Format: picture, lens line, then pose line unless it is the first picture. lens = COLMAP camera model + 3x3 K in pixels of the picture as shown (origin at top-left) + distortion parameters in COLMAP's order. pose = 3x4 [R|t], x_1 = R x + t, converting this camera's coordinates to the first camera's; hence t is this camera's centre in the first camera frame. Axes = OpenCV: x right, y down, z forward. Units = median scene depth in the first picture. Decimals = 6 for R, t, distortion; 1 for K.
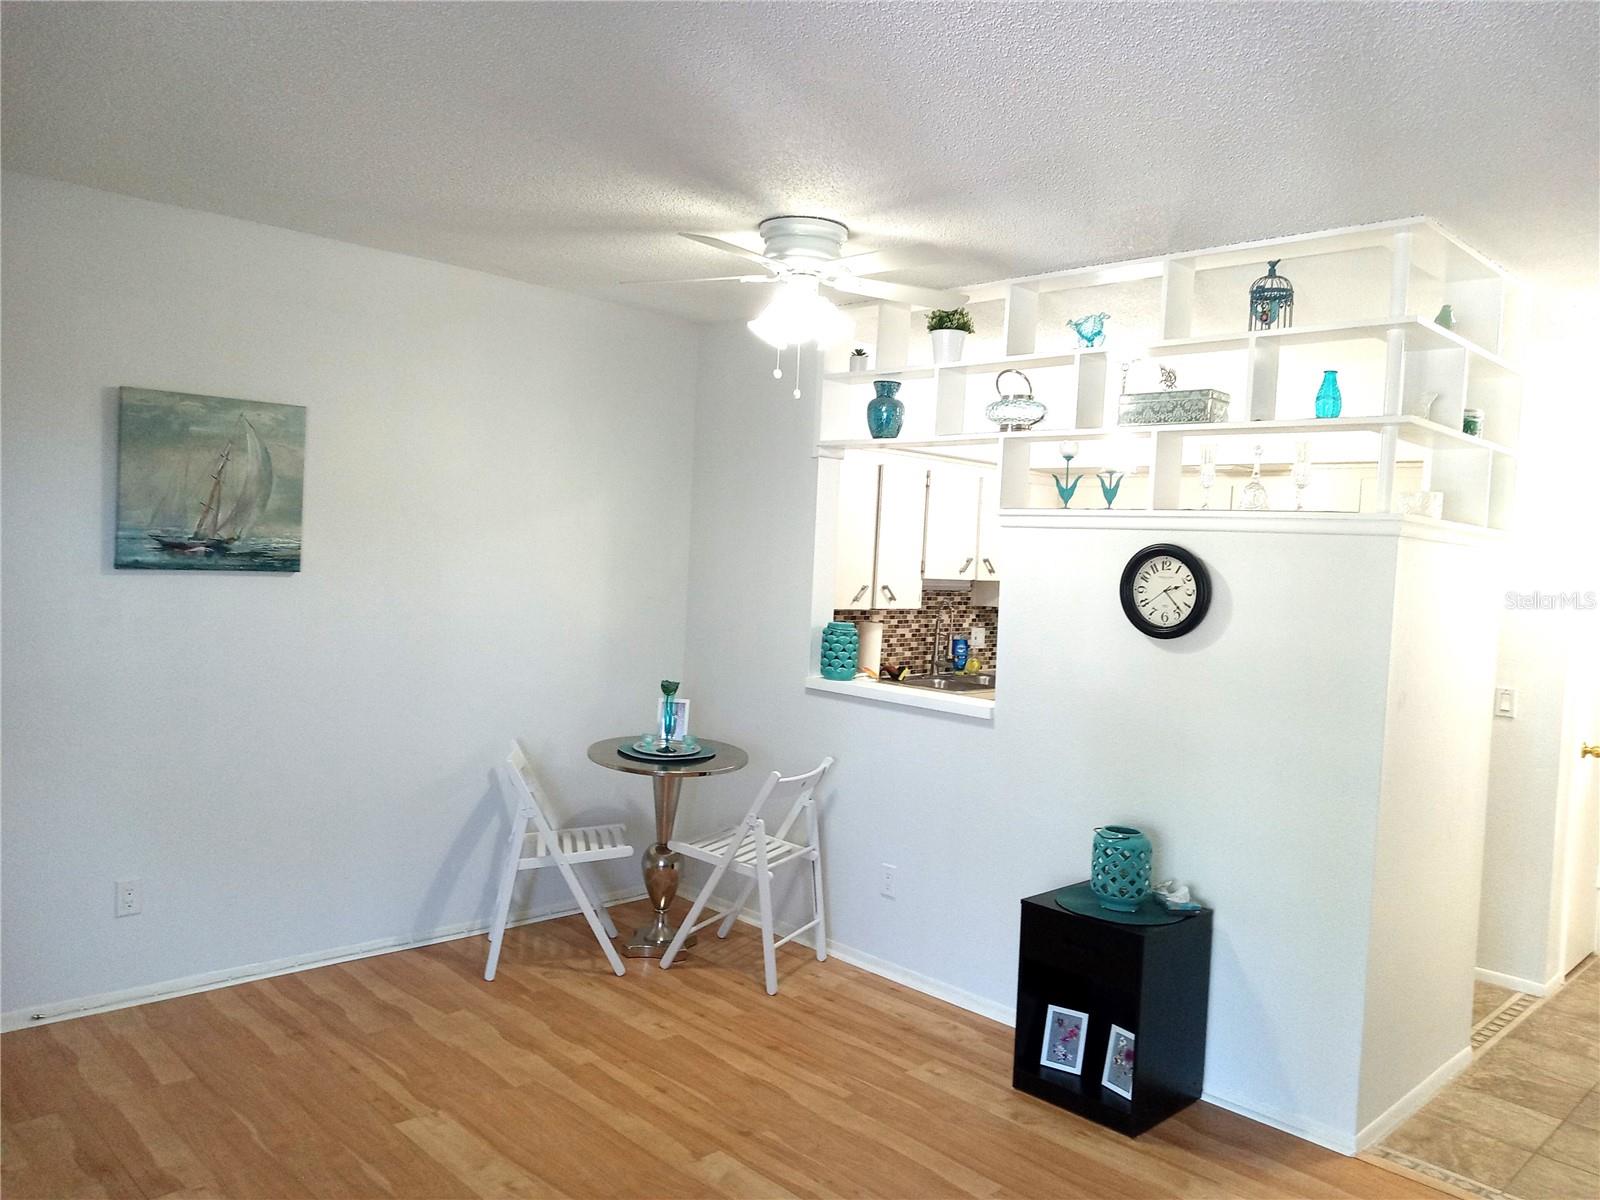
lens RADIAL K [[1193.0, 0, 817.3], [0, 1193.0, 610.9], [0, 0, 1]] dist [0.009367, -0.031078]
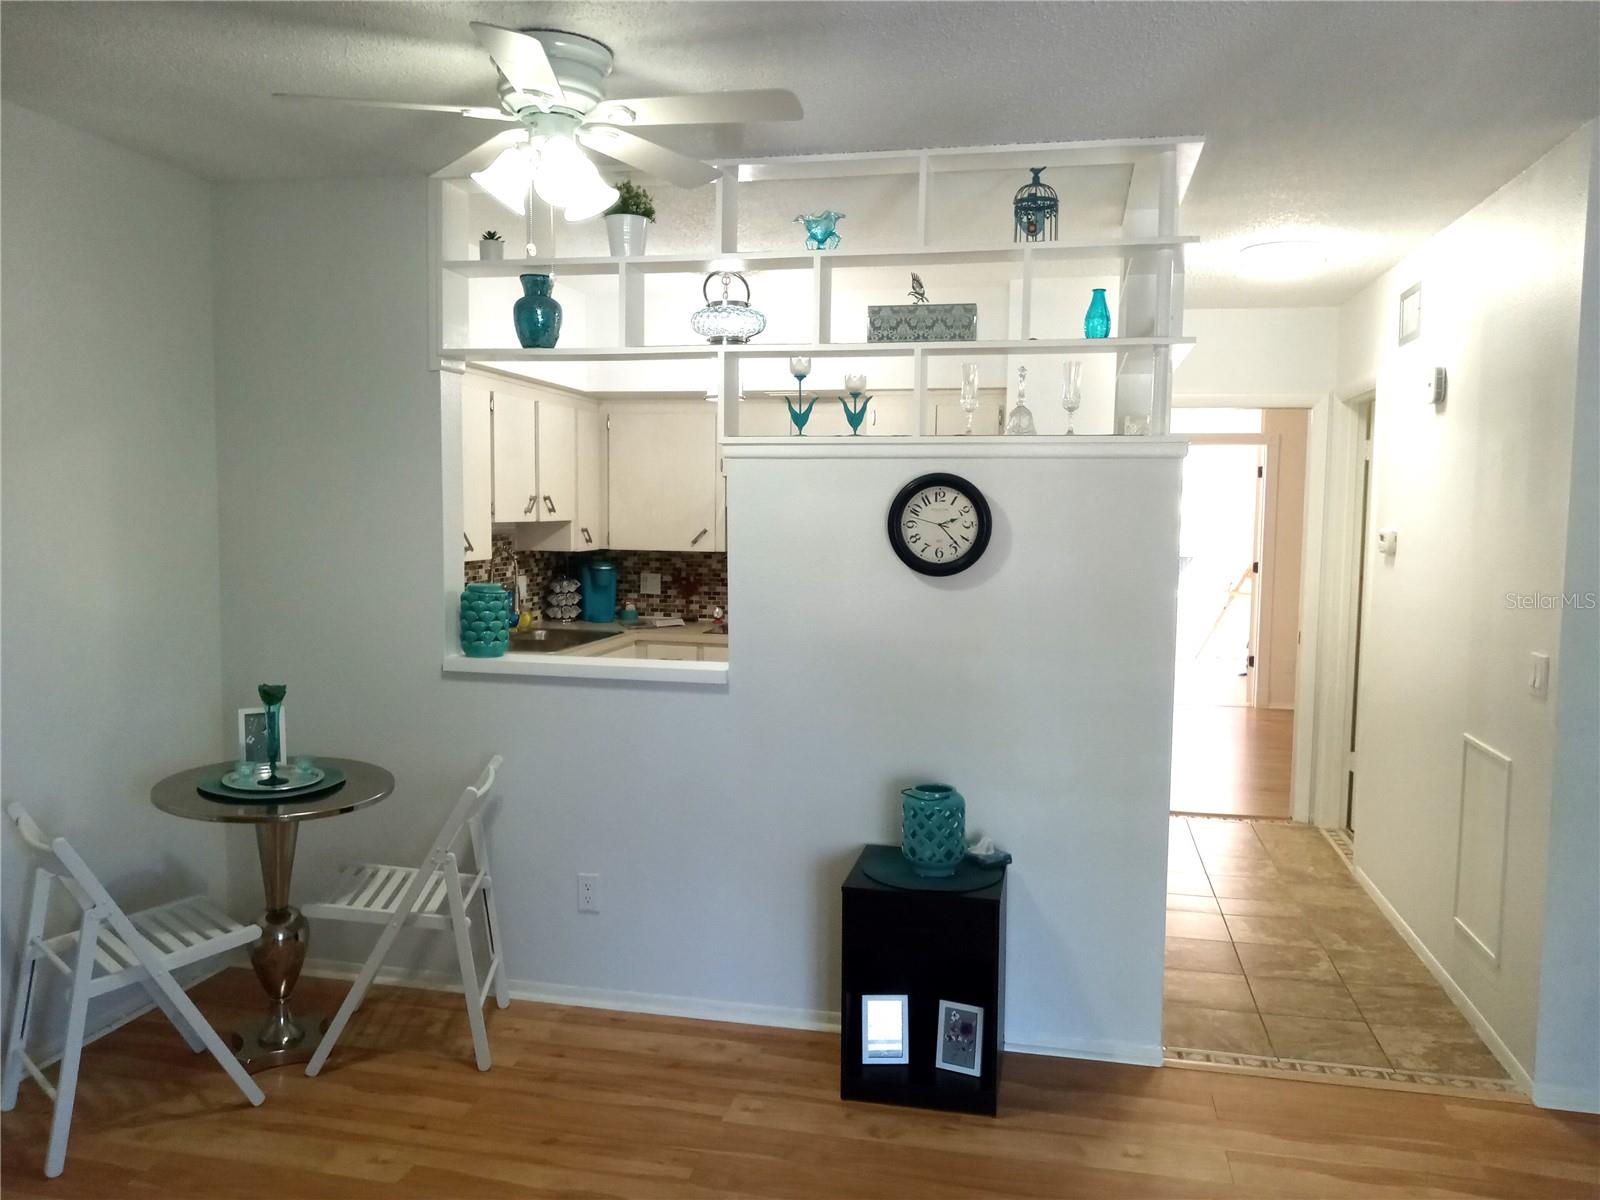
lens RADIAL K [[1193.0, 0, 817.3], [0, 1193.0, 610.9], [0, 0, 1]] dist [0.009367, -0.031078]
pose [[0.837637, -0.089543, 0.538838, -0.258622], [0.057800, 0.995464, 0.075572, -0.022858], [-0.543161, -0.032157, 0.839013, 0.251383]]
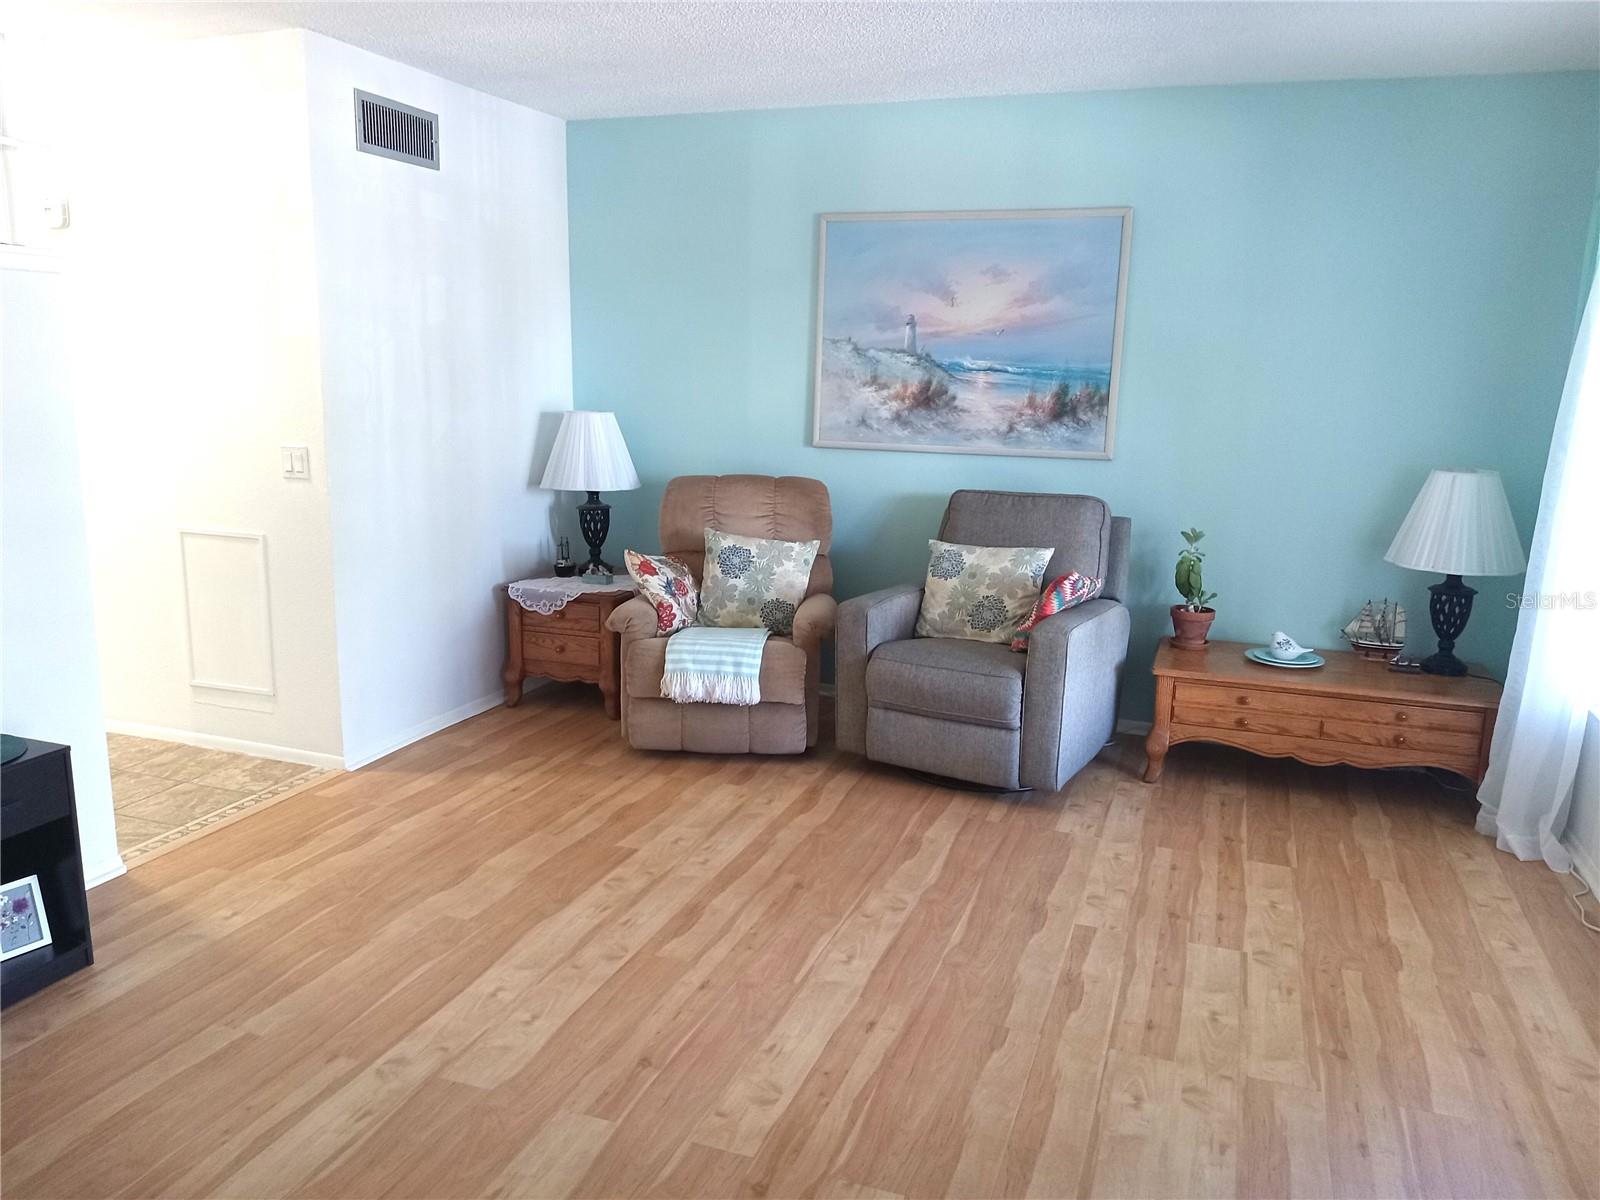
lens RADIAL K [[1193.0, 0, 817.3], [0, 1193.0, 610.9], [0, 0, 1]] dist [0.009367, -0.031078]
pose [[-0.433298, -0.250289, 0.865799, -0.617993], [-0.002349, 0.960974, 0.276628, -0.066310], [-0.901248, 0.117828, -0.416976, 0.752908]]
